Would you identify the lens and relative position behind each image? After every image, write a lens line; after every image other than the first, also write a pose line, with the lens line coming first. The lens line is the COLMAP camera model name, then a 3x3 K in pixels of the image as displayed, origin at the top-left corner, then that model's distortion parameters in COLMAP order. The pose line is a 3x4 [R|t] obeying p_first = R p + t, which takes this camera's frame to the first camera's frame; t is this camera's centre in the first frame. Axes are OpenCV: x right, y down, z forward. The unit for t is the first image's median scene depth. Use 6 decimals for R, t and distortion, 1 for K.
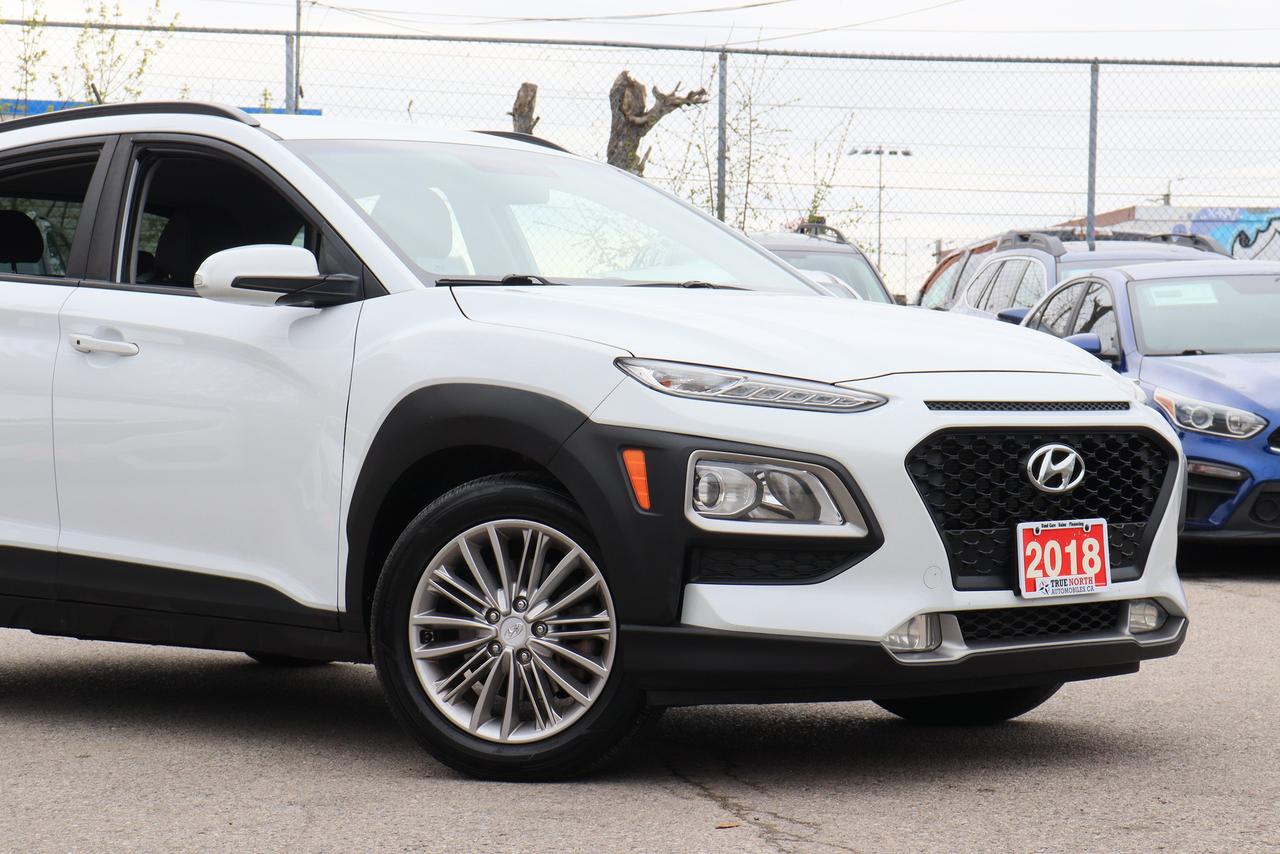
lens RADIAL K [[2978.4, 0, 640.0], [0, 2978.4, 427.0], [0, 0, 1]] dist [0.346660, 0.728450]
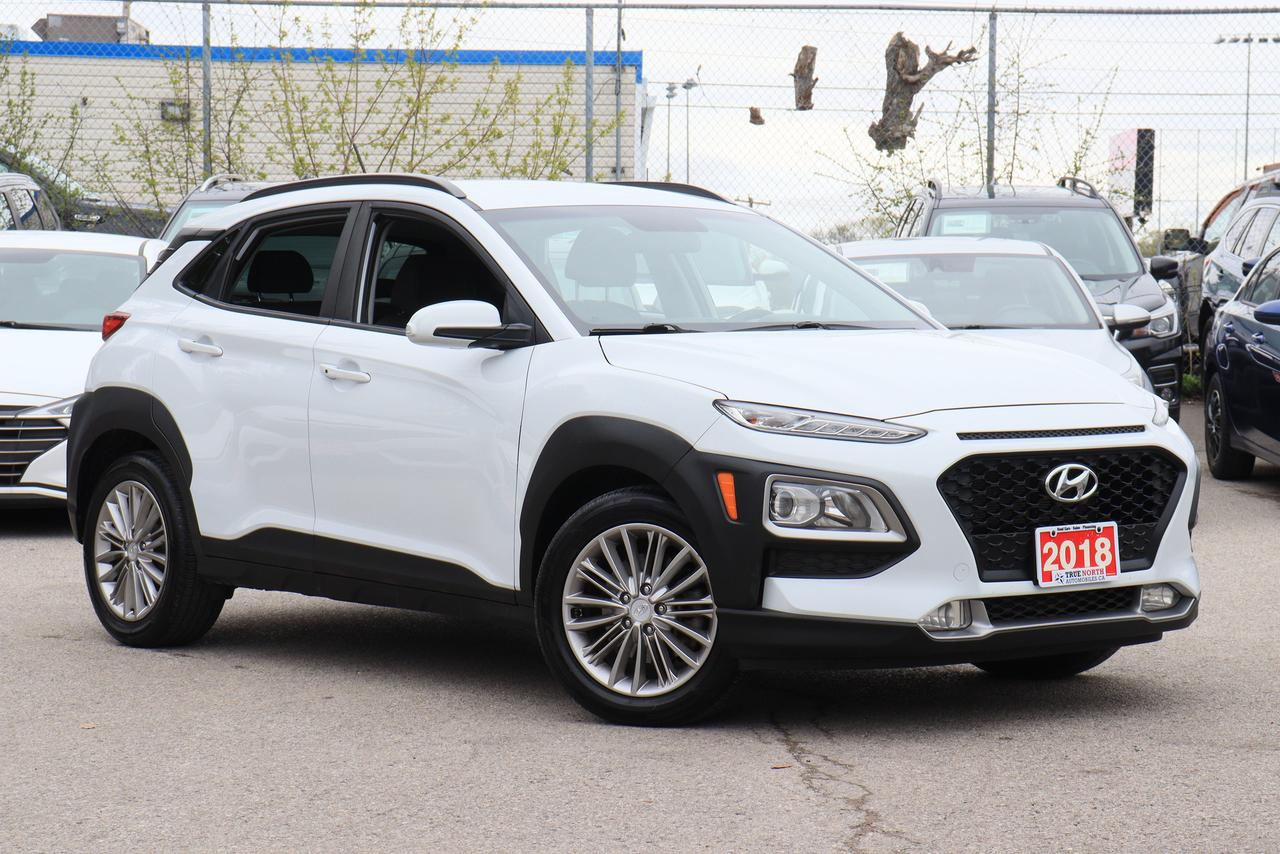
lens RADIAL K [[2978.4, 0, 640.0], [0, 2978.4, 427.0], [0, 0, 1]] dist [0.346660, 0.728450]
pose [[0.992574, -0.001165, -0.121633, 0.109612], [0.005469, 0.999370, 0.035056, -0.053485], [0.121516, -0.035461, 0.991956, -0.262391]]
